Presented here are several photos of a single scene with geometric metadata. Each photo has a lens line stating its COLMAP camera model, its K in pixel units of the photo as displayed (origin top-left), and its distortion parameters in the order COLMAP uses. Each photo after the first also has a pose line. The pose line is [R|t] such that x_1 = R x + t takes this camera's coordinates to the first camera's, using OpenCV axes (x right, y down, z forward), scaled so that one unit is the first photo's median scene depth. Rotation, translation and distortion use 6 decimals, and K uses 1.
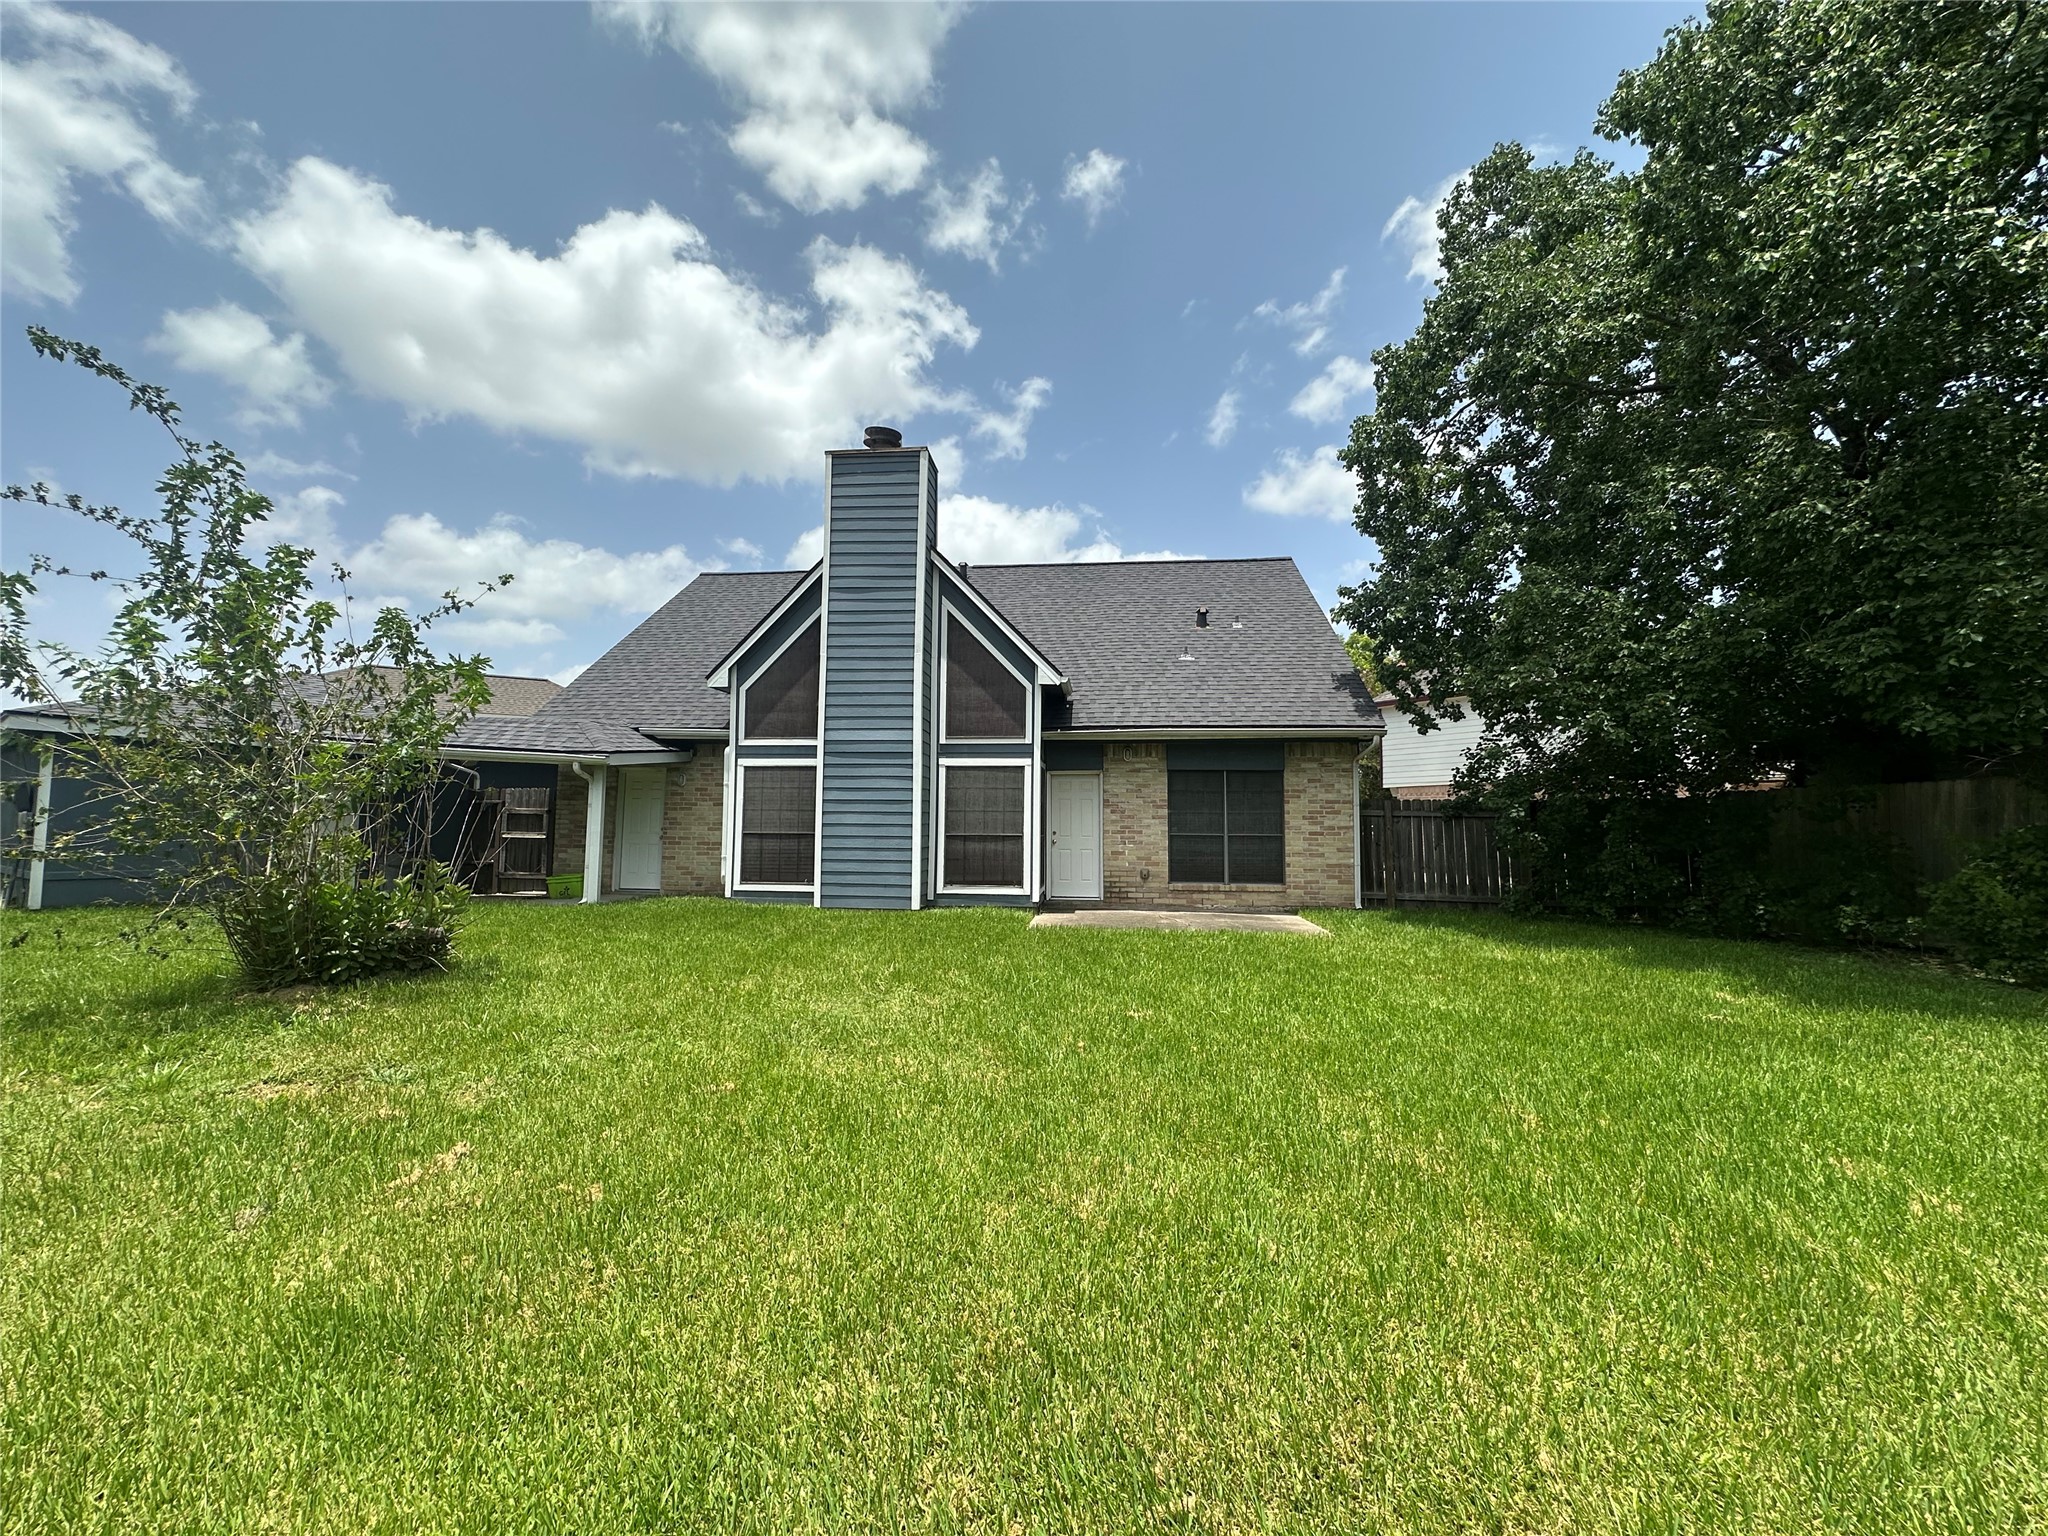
lens RADIAL K [[819.0, 0, 1024.0], [0, 819.0, 768.0], [0, 0, 1]] dist [-0.001156, 0.000779]
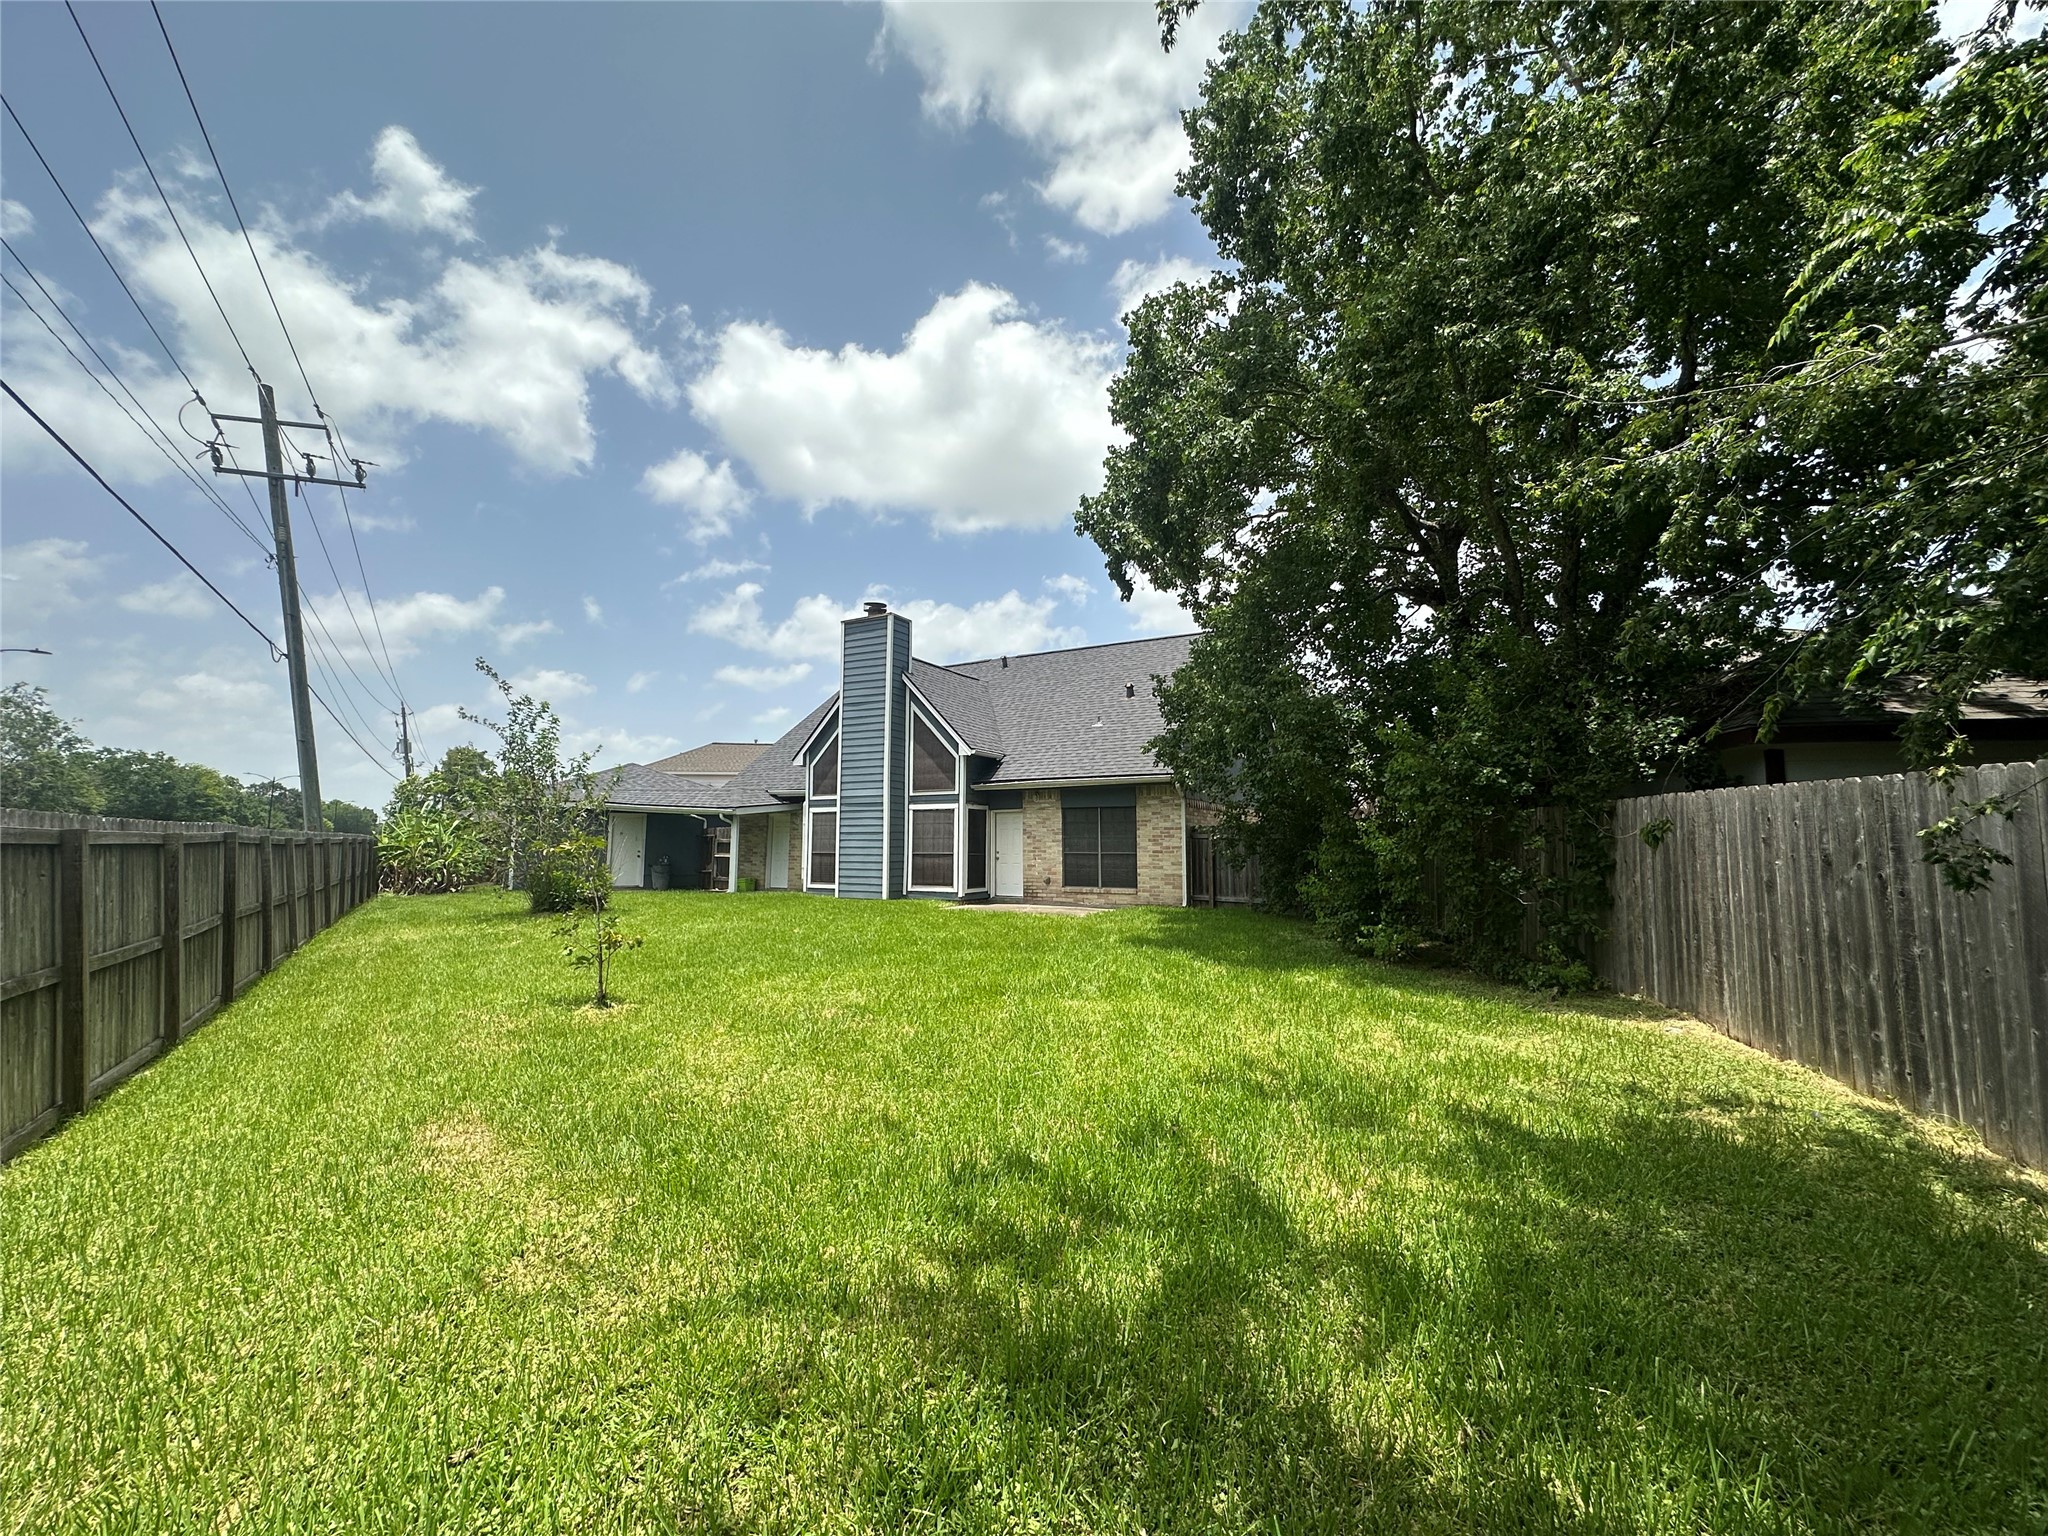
lens RADIAL K [[866.0, 0, 1024.0], [0, 866.0, 768.0], [0, 0, 1]] dist [-0.000197, 0.000141]
pose [[0.915914, -0.043739, -0.398984, 0.734187], [0.031876, 0.998832, -0.036323, -0.014573], [0.400107, 0.020550, 0.916238, -0.422298]]
